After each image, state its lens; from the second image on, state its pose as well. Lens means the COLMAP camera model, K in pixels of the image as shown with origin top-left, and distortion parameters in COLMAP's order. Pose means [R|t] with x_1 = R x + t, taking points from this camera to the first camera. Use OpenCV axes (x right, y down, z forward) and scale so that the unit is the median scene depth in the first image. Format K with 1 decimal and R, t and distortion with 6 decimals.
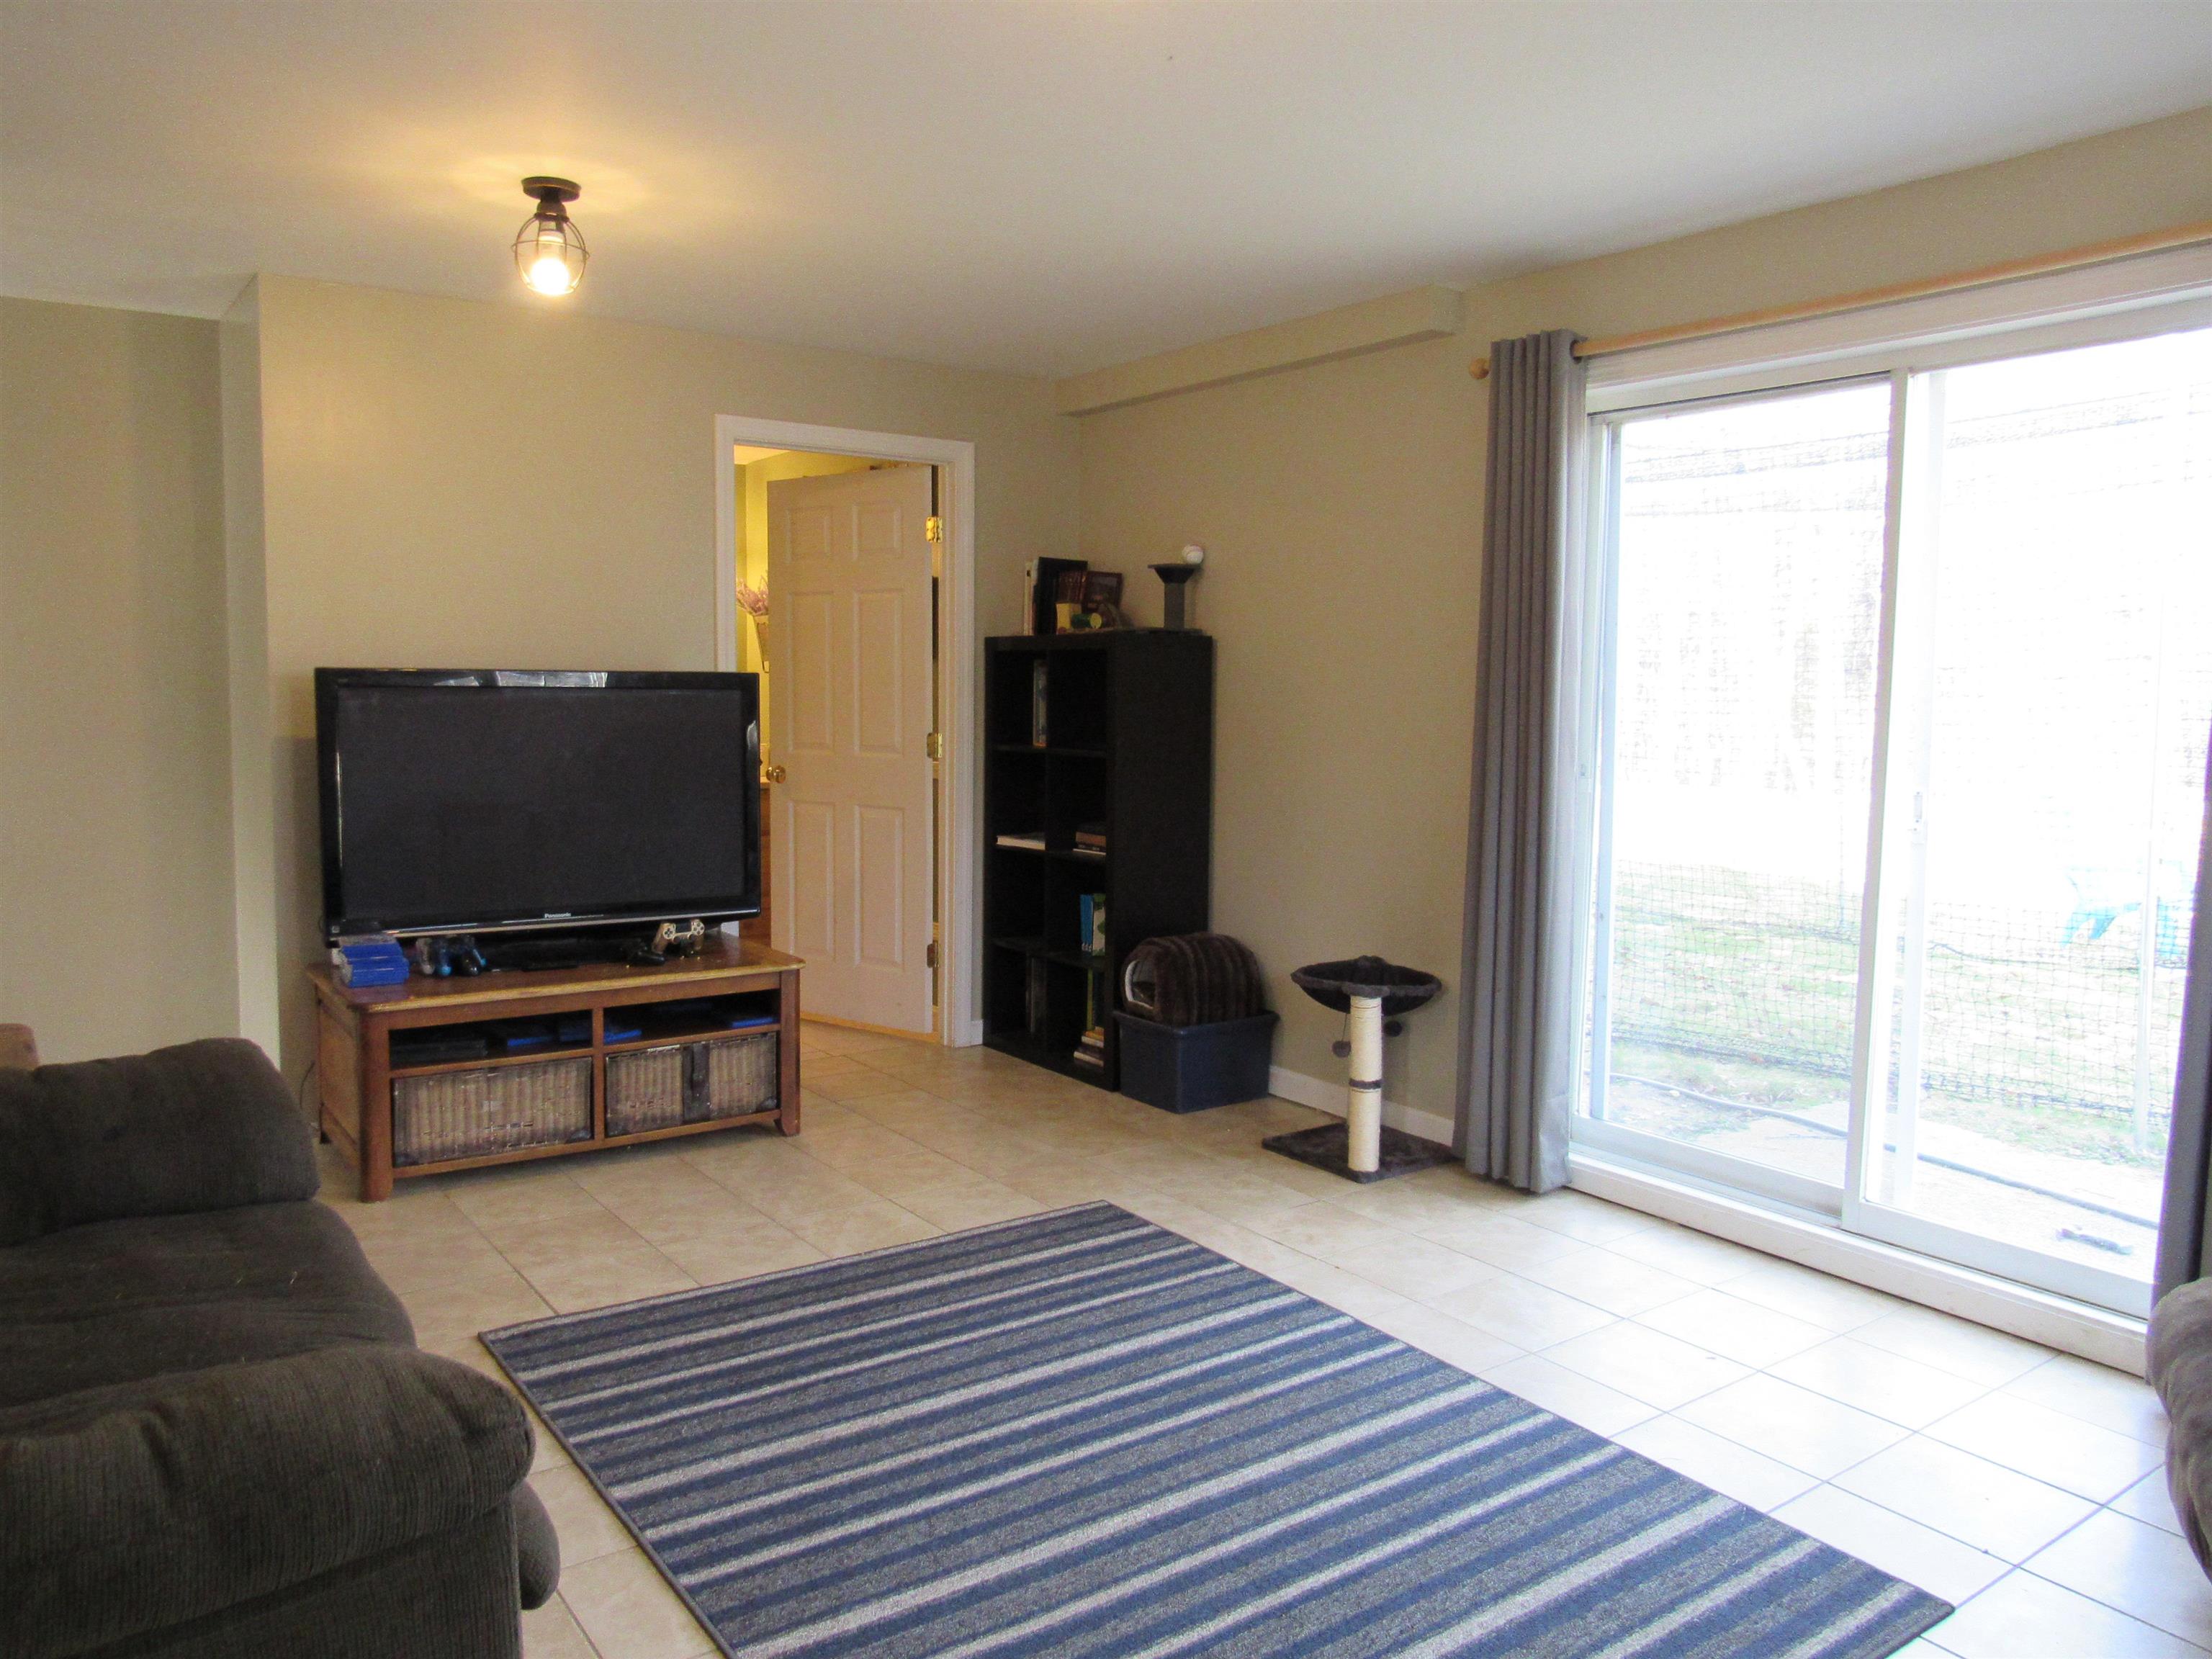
lens RADIAL K [[1568.7, 0, 1094.5], [0, 1568.7, 836.7], [0, 0, 1]] dist [-0.026524, 0.004755]
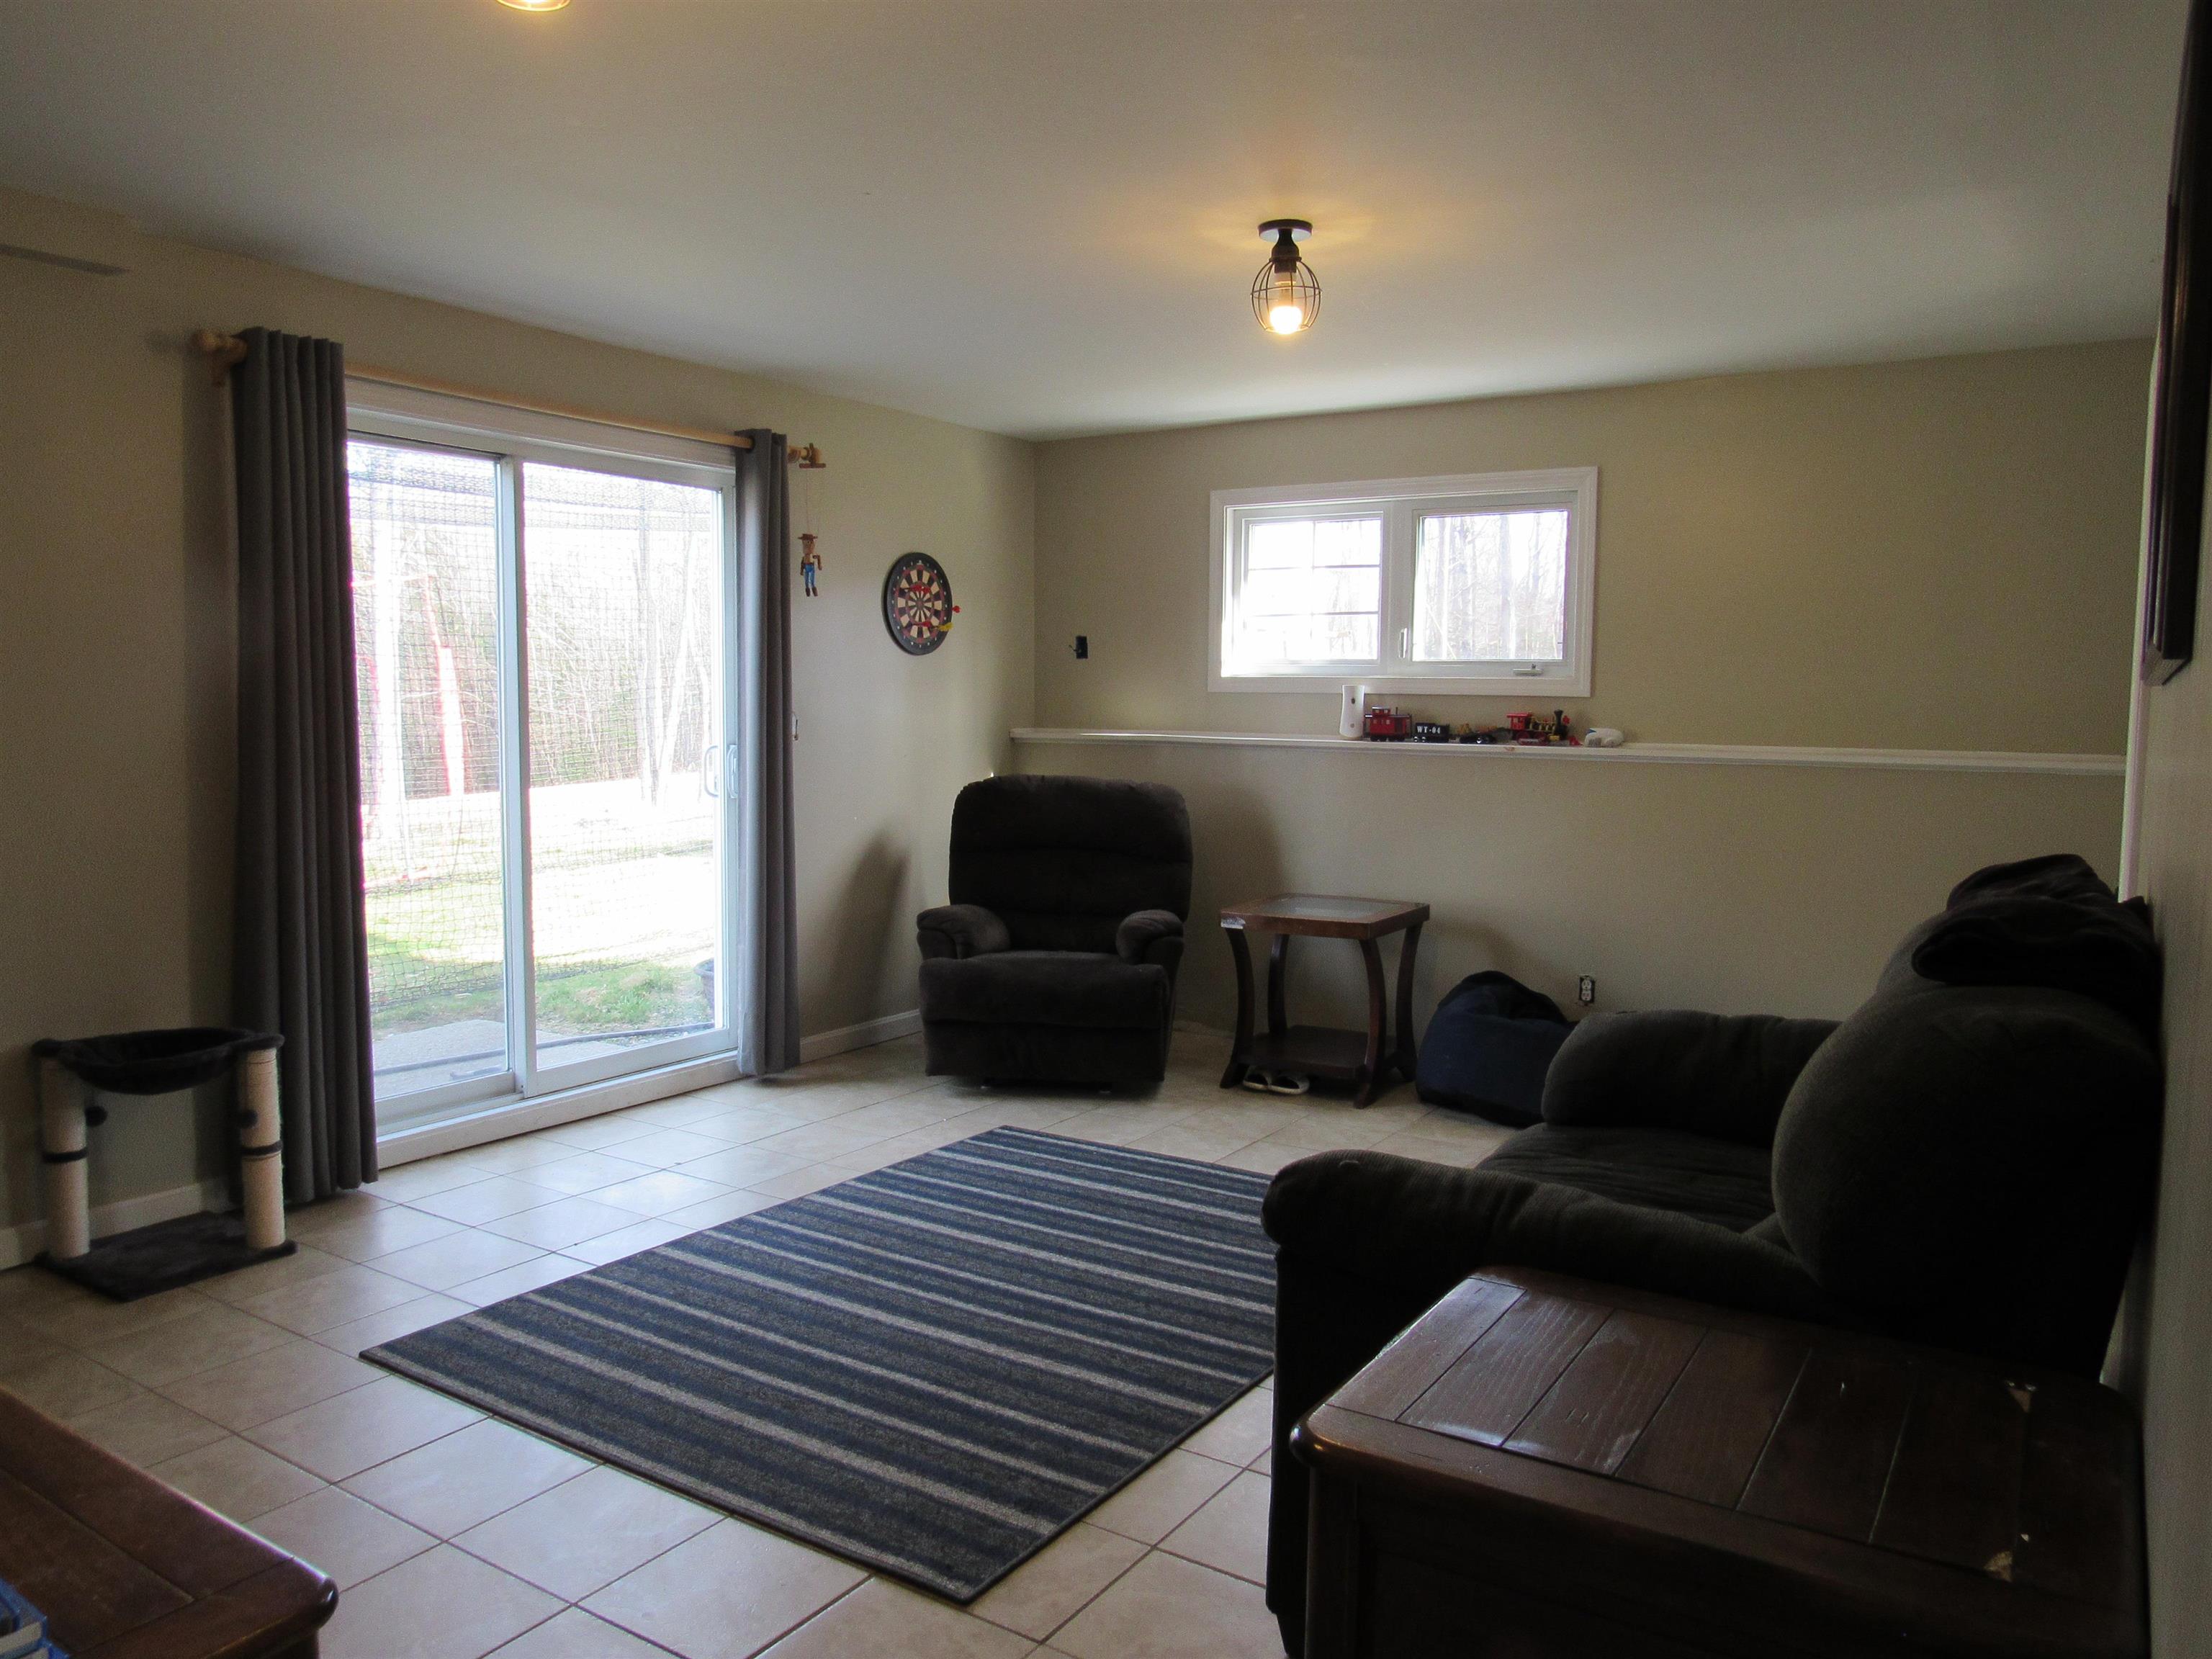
lens RADIAL K [[1568.7, 0, 1099.4], [0, 1568.7, 824.4], [0, 0, 1]] dist [-0.026524, 0.004755]
pose [[-0.352681, -0.095372, 0.930871, -1.129370], [0.075994, 0.988587, 0.130077, -0.140984], [-0.932653, 0.116616, -0.341408, 1.217444]]
